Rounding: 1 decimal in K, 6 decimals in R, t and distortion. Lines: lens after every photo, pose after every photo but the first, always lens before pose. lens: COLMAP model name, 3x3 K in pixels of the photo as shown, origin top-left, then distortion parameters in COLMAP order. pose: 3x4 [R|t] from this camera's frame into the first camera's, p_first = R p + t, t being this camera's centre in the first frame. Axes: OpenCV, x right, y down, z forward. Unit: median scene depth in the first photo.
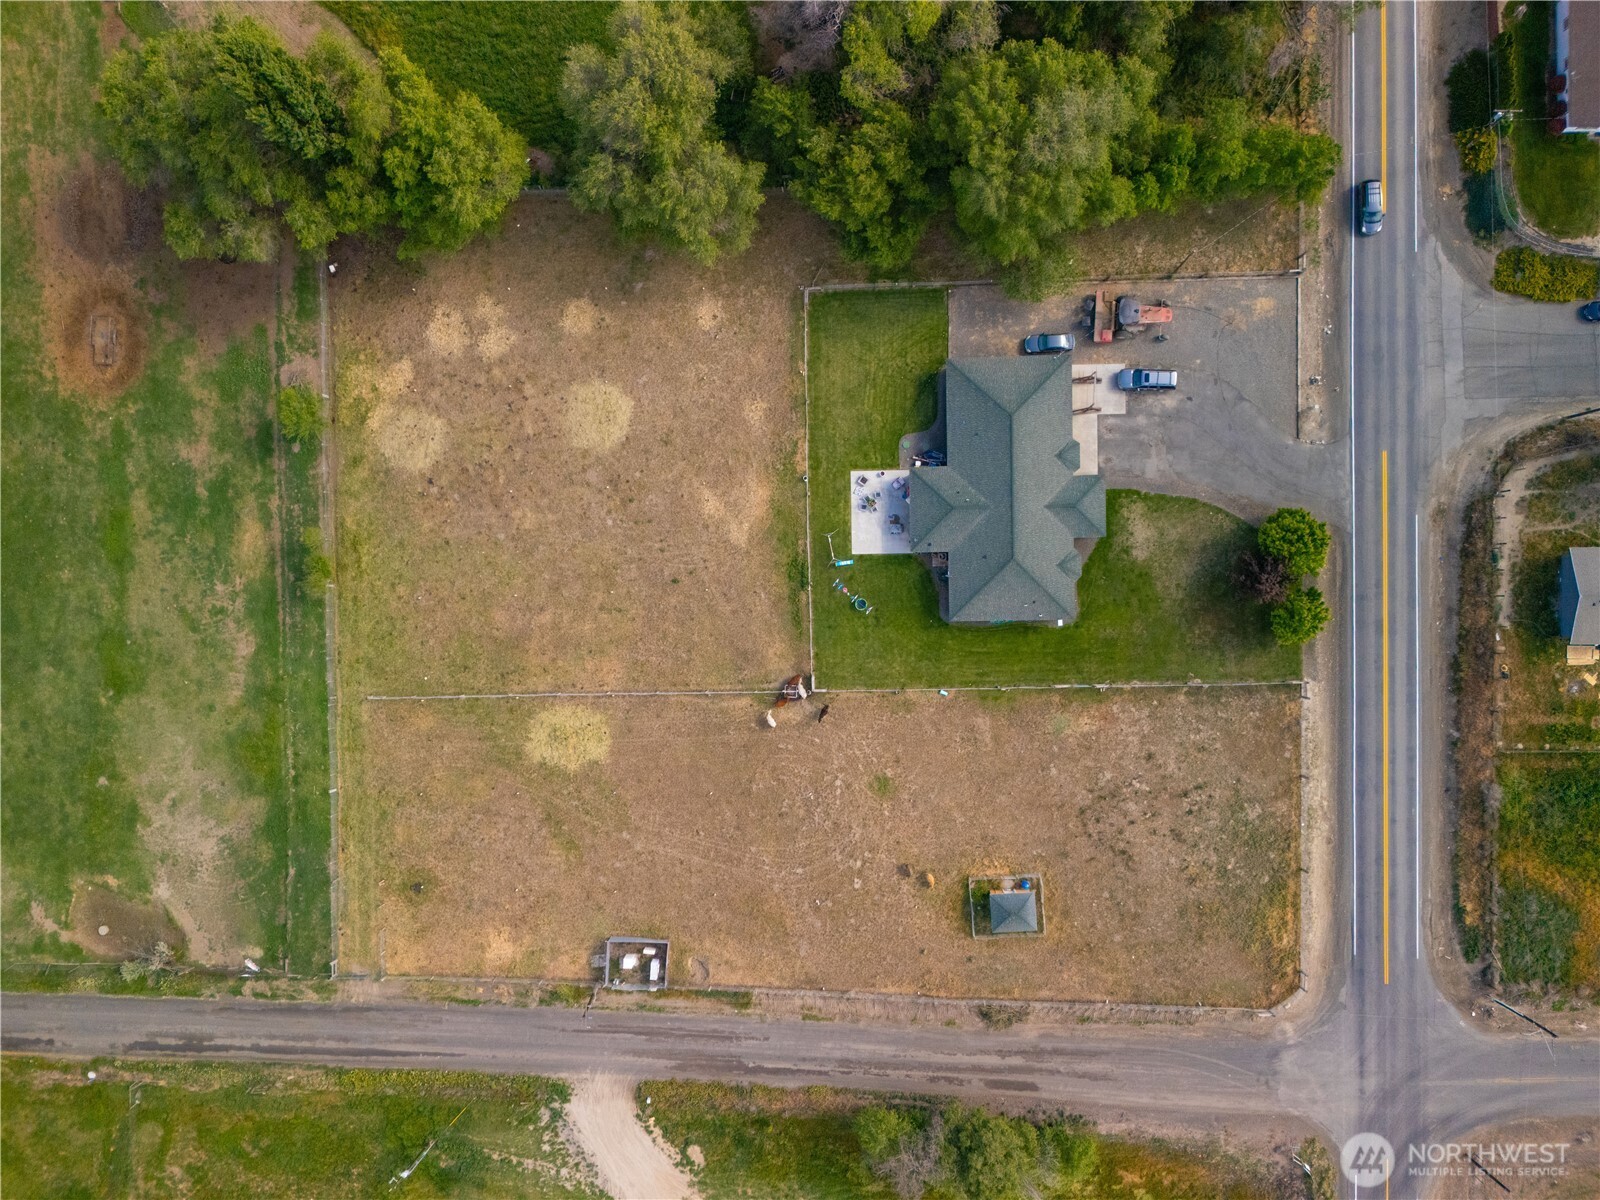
lens RADIAL K [[1178.4, 0, 799.1], [0, 1178.4, 570.6], [0, 0, 1]] dist [0.070437, -0.075363]
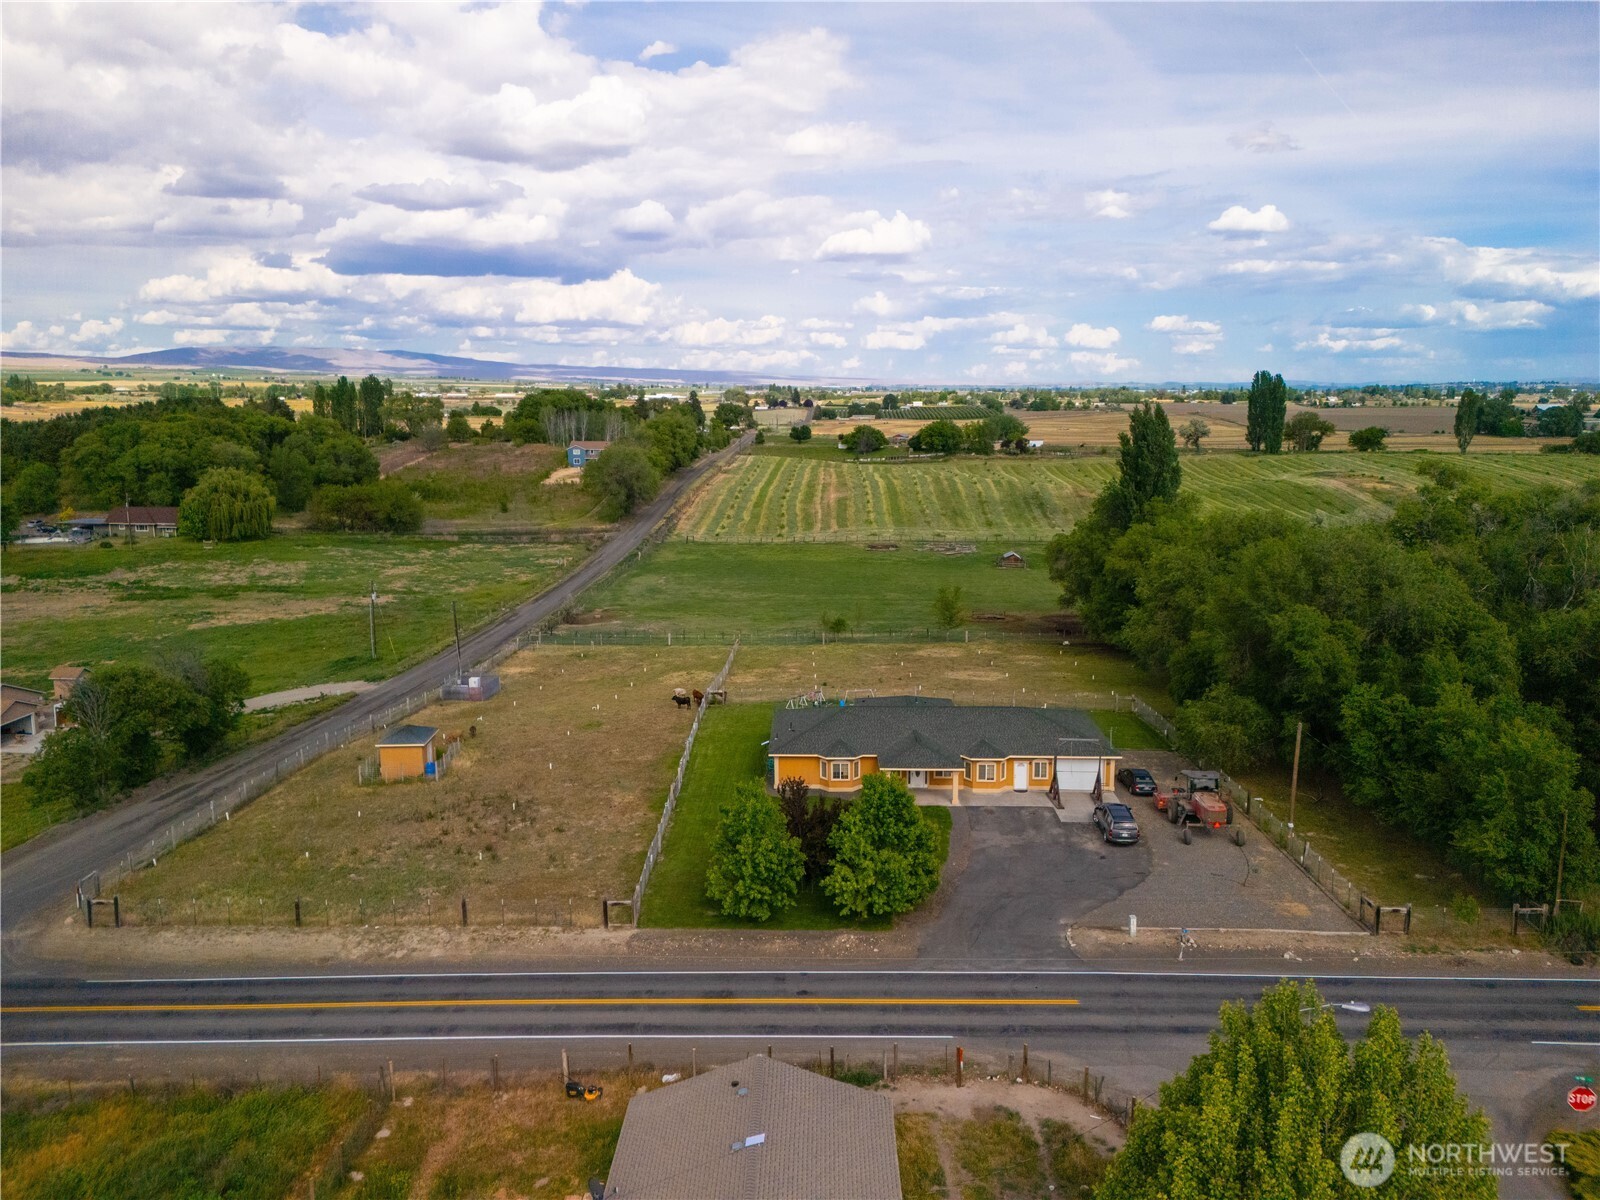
lens RADIAL K [[1178.4, 0, 799.9], [0, 1178.4, 596.5], [0, 0, 1]] dist [0.070437, -0.075363]
pose [[-0.031466, 0.195445, -0.980210, 0.888017], [-0.999502, -0.008291, 0.030432, -0.000193], [-0.002179, 0.980680, 0.195609, 0.703192]]
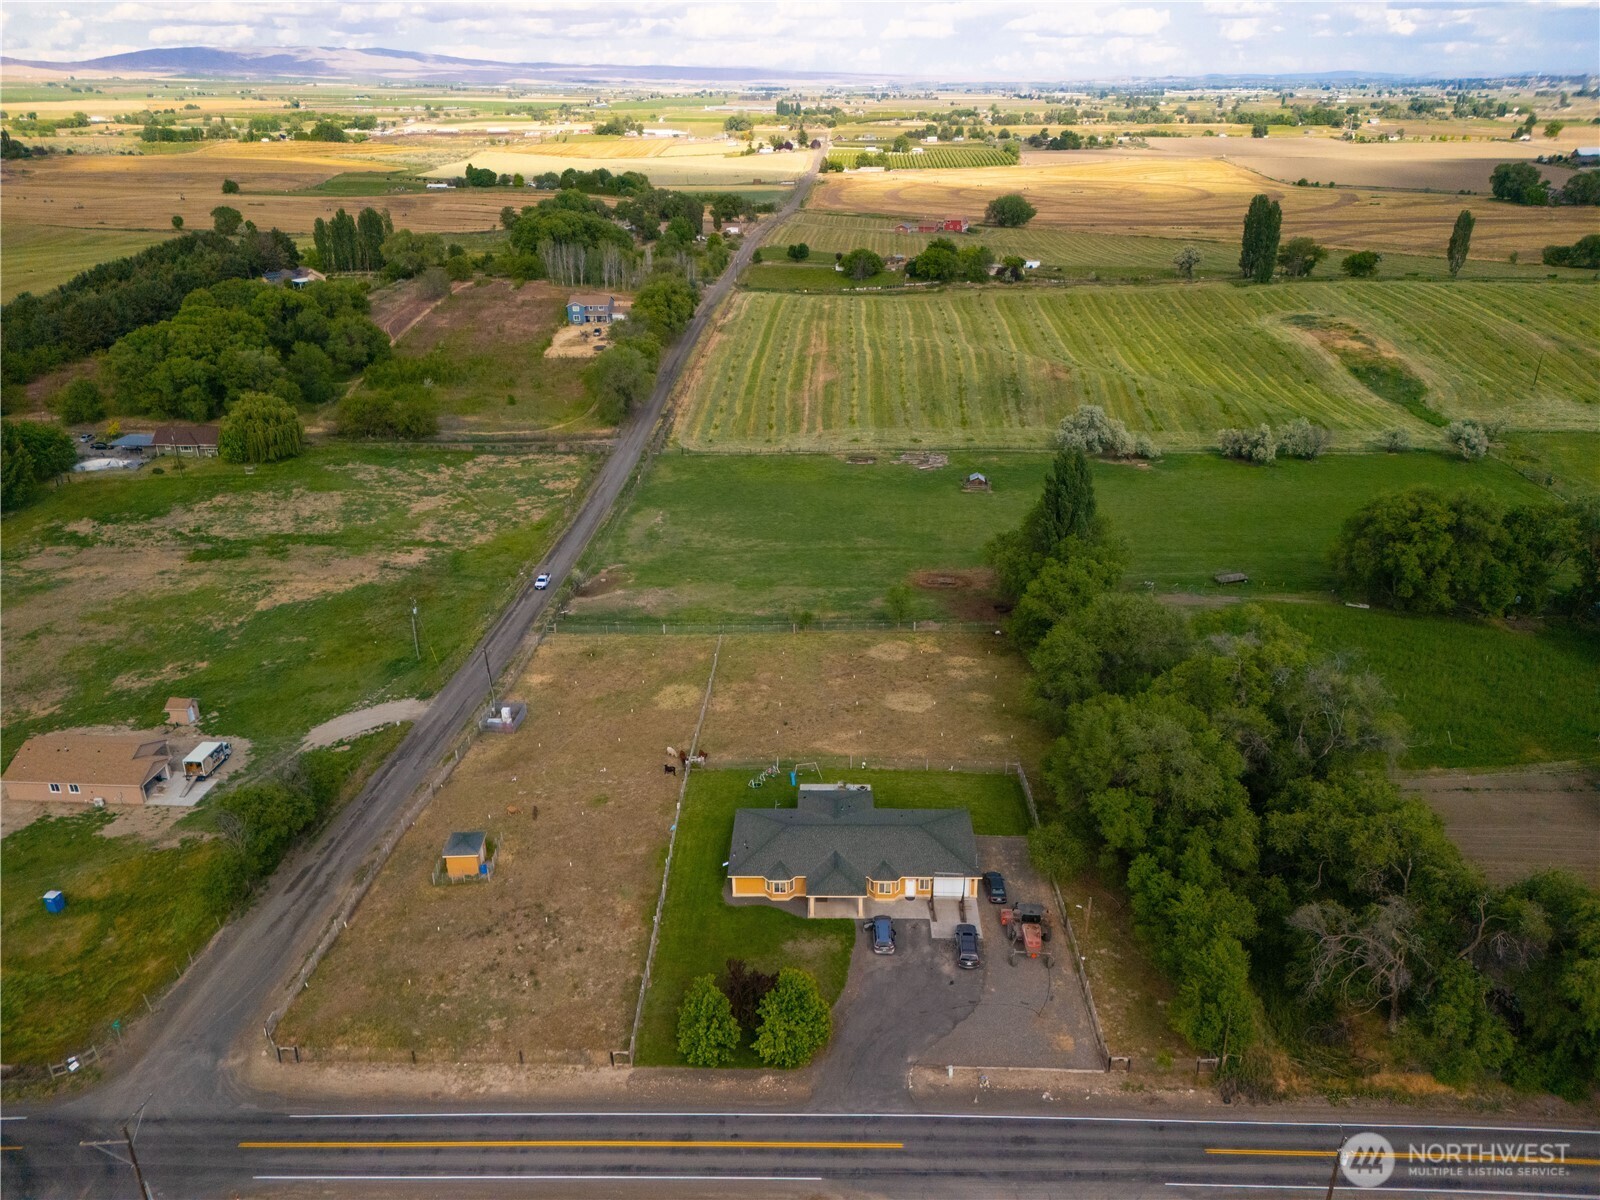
lens RADIAL K [[1178.4, 0, 800.7], [0, 1178.4, 598.0], [0, 0, 1]] dist [0.070437, -0.075363]
pose [[-0.040102, 0.416245, -0.908368, 1.005869], [-0.999159, -0.008934, 0.040017, -0.057949], [0.008542, 0.909209, 0.416253, 0.319534]]
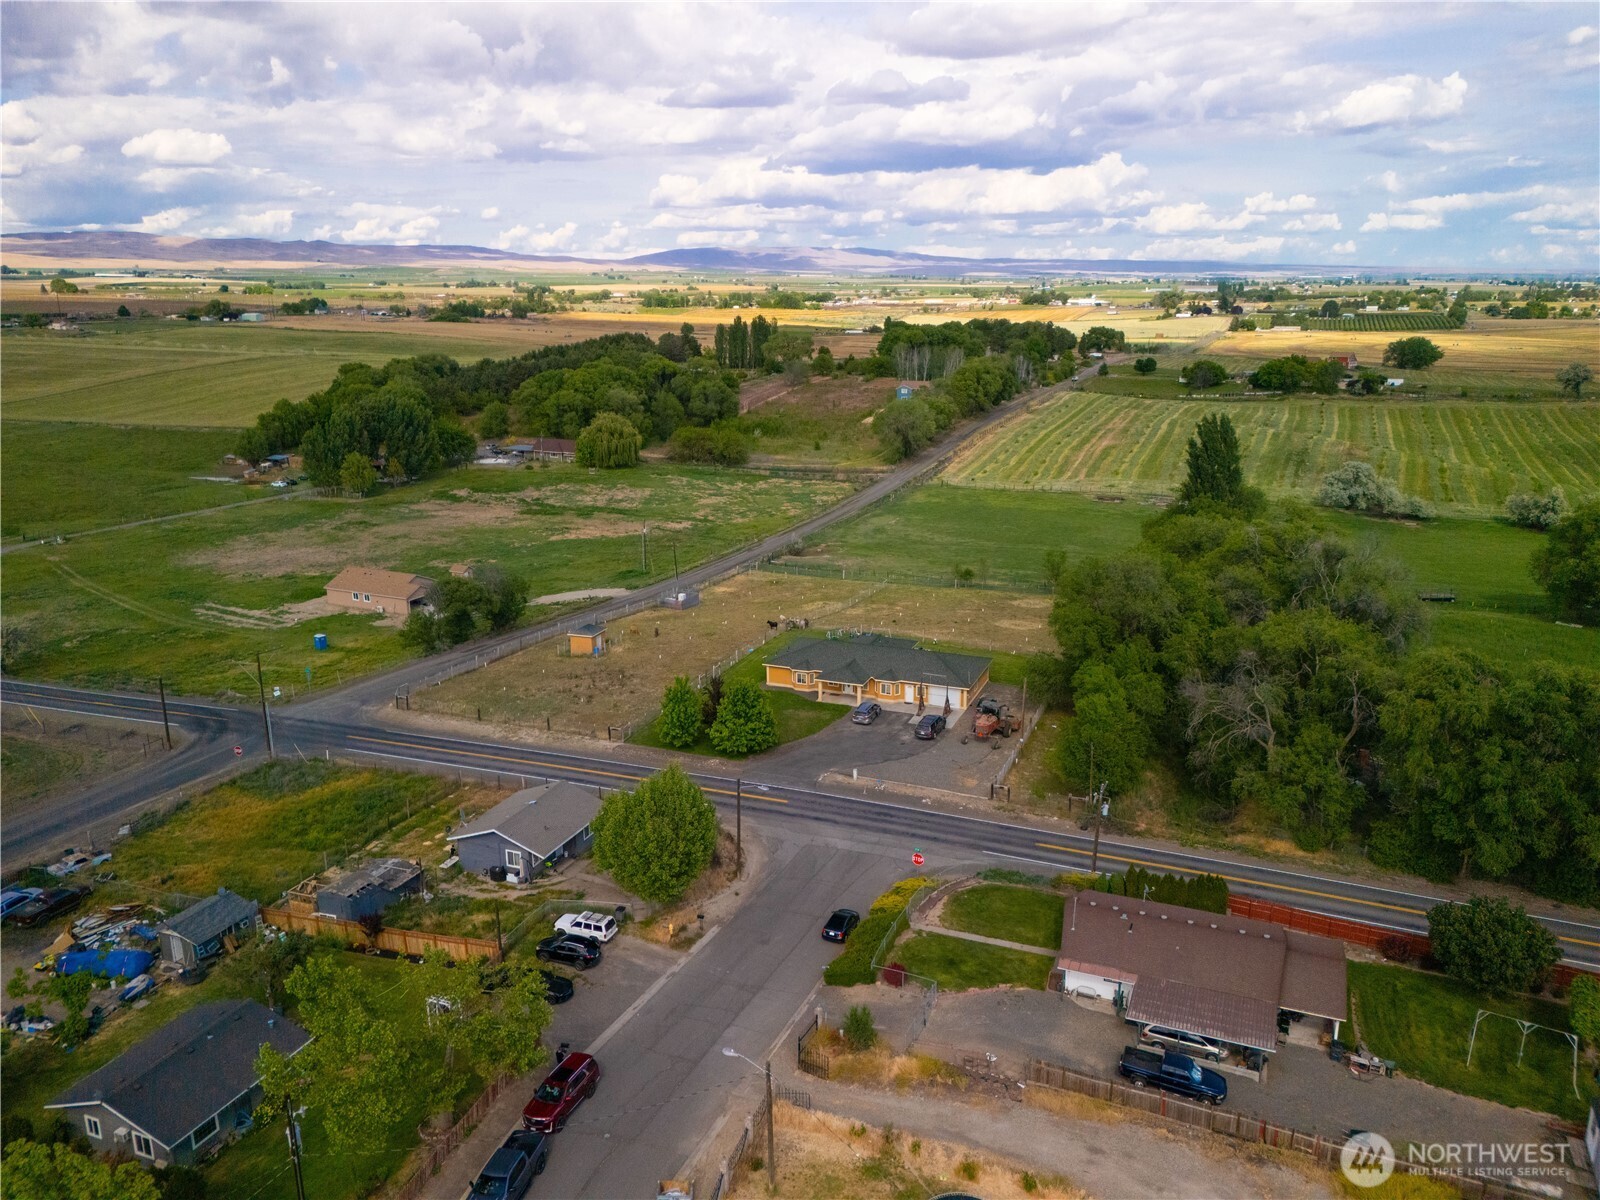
lens RADIAL K [[1178.4, 0, 799.2], [0, 1178.4, 592.7], [0, 0, 1]] dist [0.070437, -0.075363]
pose [[-0.390327, 0.256393, -0.884256, 1.214460], [-0.920590, -0.095529, 0.378667, -0.428421], [0.012615, 0.961840, 0.273320, 0.548161]]
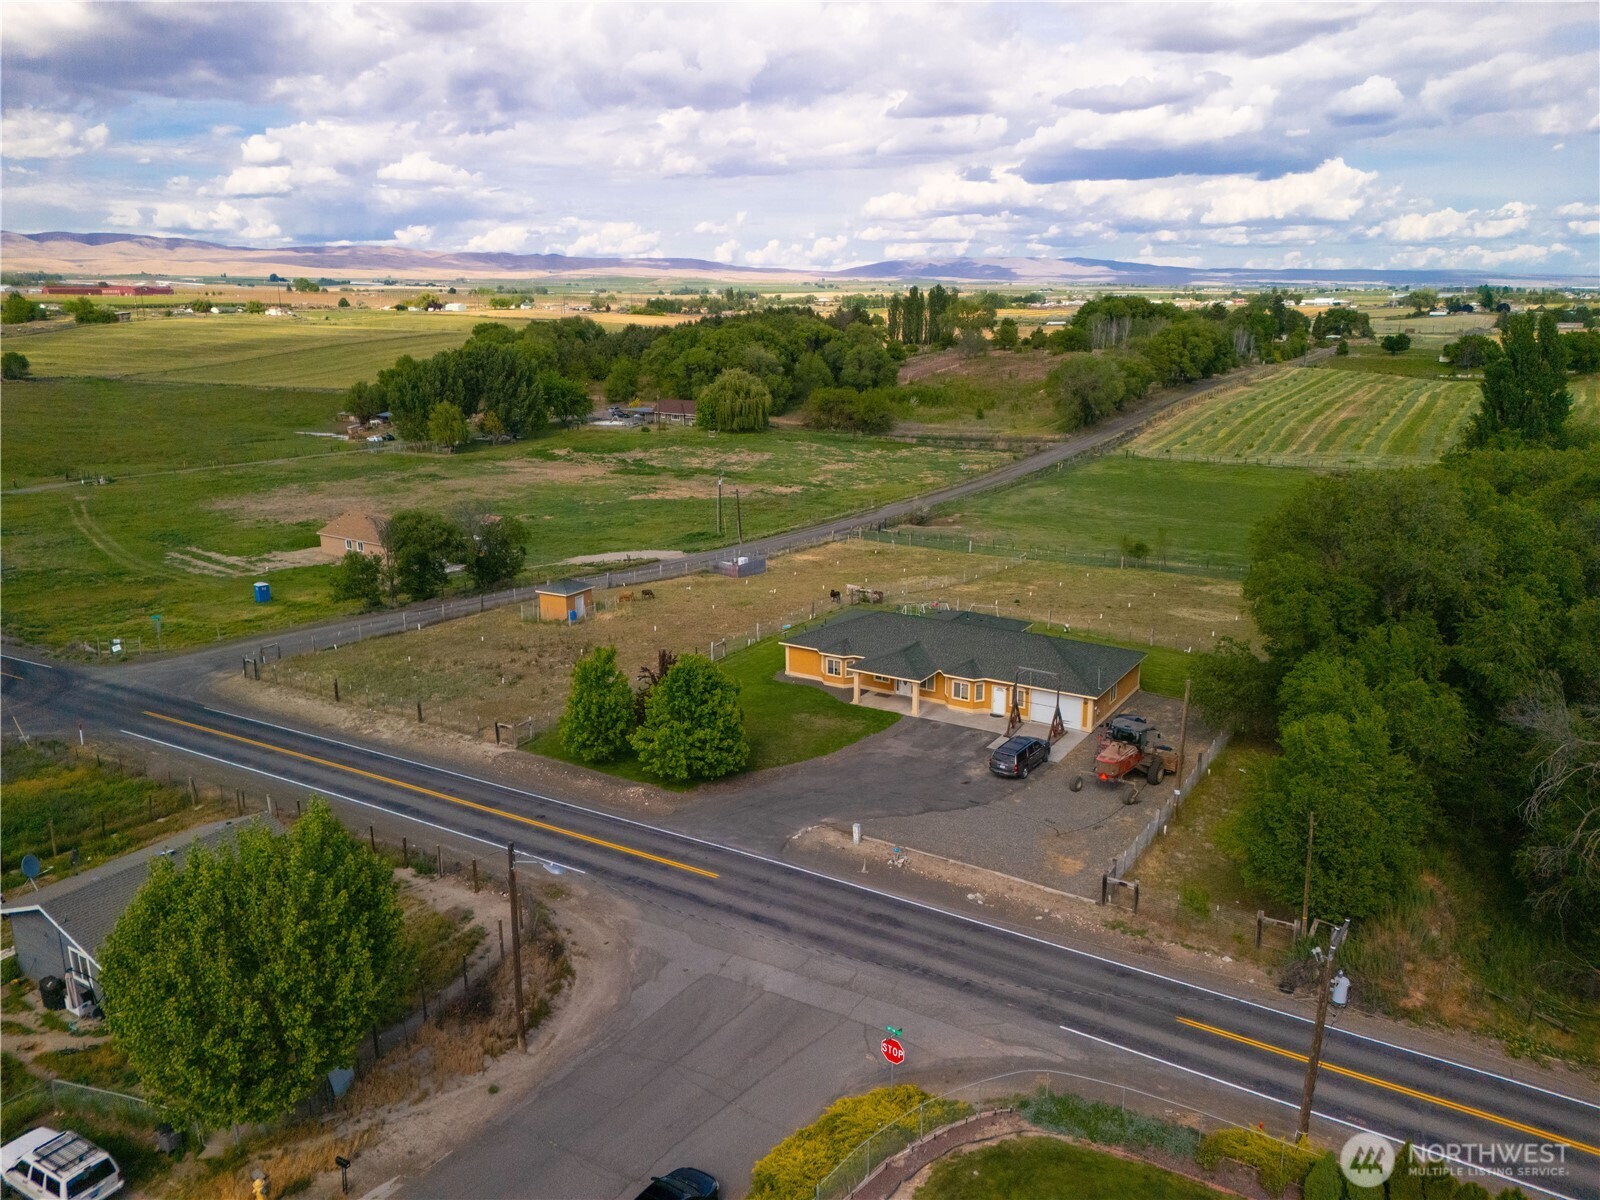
lens RADIAL K [[1178.4, 0, 798.1], [0, 1178.4, 595.1], [0, 0, 1]] dist [0.070437, -0.075363]
pose [[-0.543713, 0.228889, -0.807456, 0.817712], [-0.839155, -0.132237, 0.527572, -0.368106], [0.013980, 0.964429, 0.263972, 0.703665]]
